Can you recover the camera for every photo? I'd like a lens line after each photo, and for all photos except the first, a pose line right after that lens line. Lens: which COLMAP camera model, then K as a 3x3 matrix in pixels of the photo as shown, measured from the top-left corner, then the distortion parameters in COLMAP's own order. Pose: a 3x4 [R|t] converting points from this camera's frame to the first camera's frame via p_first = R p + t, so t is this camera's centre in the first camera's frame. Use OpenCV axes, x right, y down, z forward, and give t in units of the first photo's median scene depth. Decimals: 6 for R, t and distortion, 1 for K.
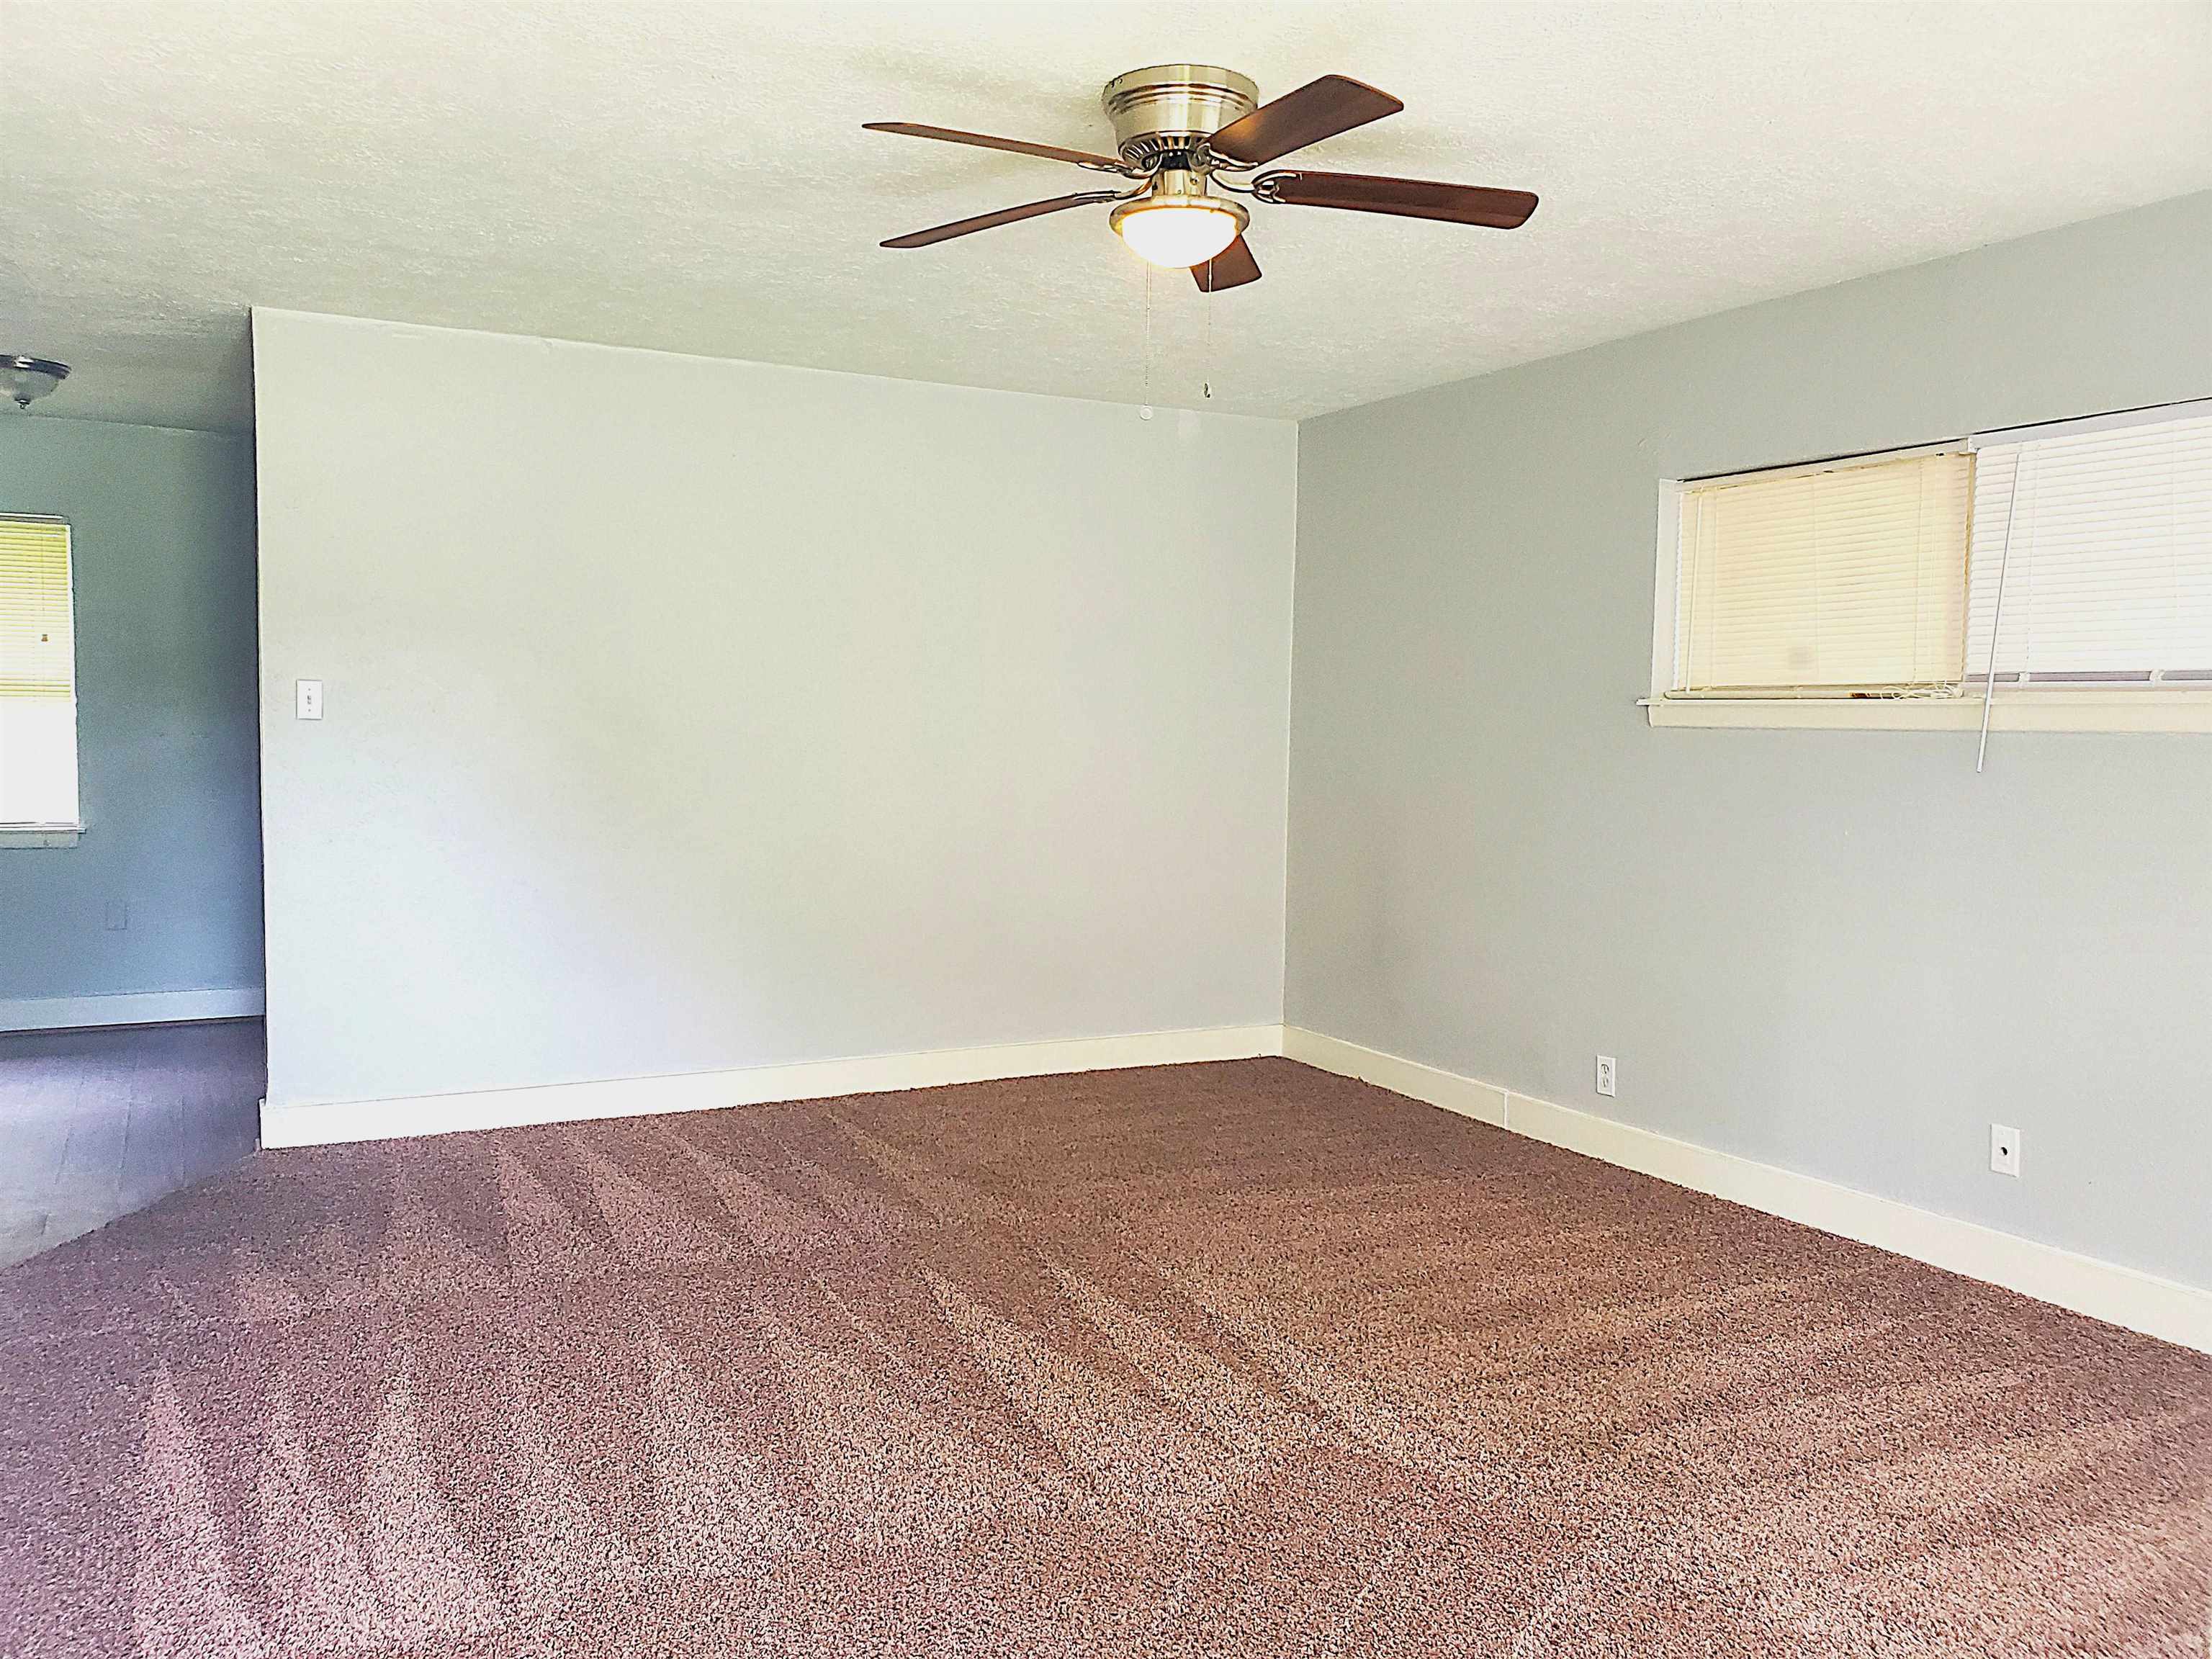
lens RADIAL K [[1775.6, 0, 1103.2], [0, 1775.6, 830.0], [0, 0, 1]] dist [0.029497, 0.004881]
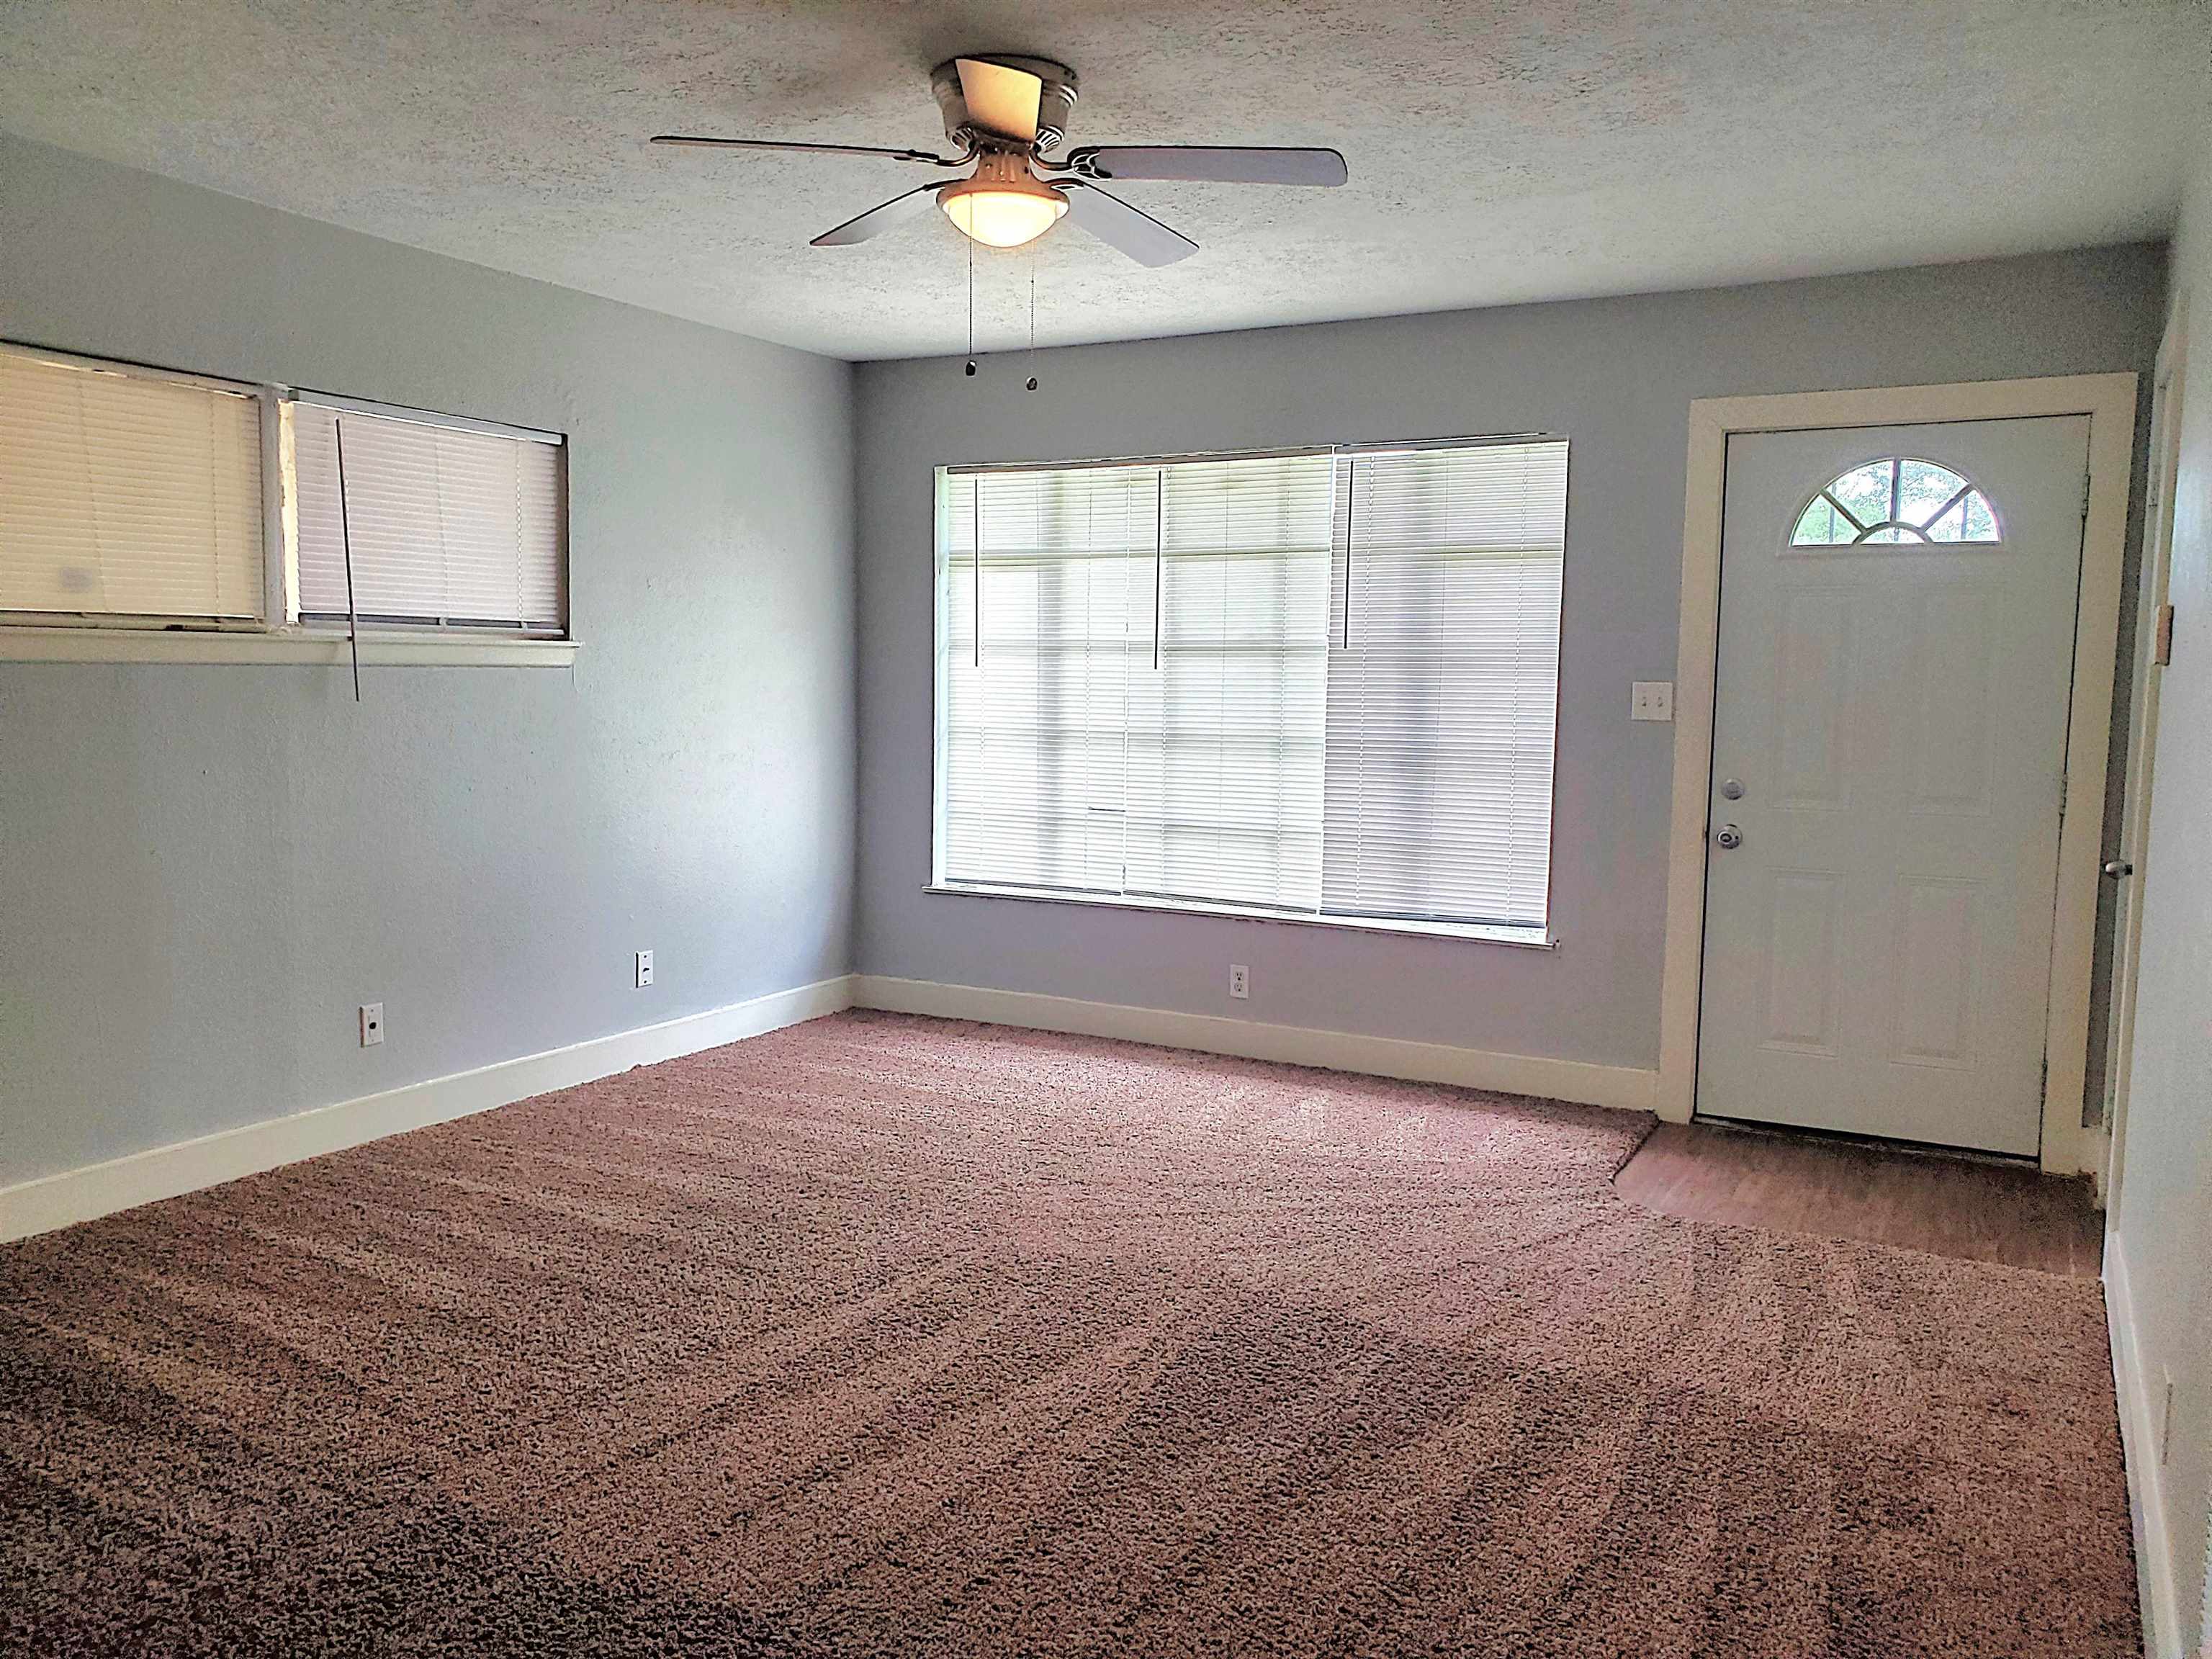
lens RADIAL K [[1775.6, 0, 1103.9], [0, 1775.6, 831.8], [0, 0, 1]] dist [0.029497, 0.004881]
pose [[-0.567936, -0.099344, 0.817055, -0.670705], [0.031959, 0.989279, 0.142499, -0.091496], [-0.822452, 0.107043, -0.558672, 1.186354]]
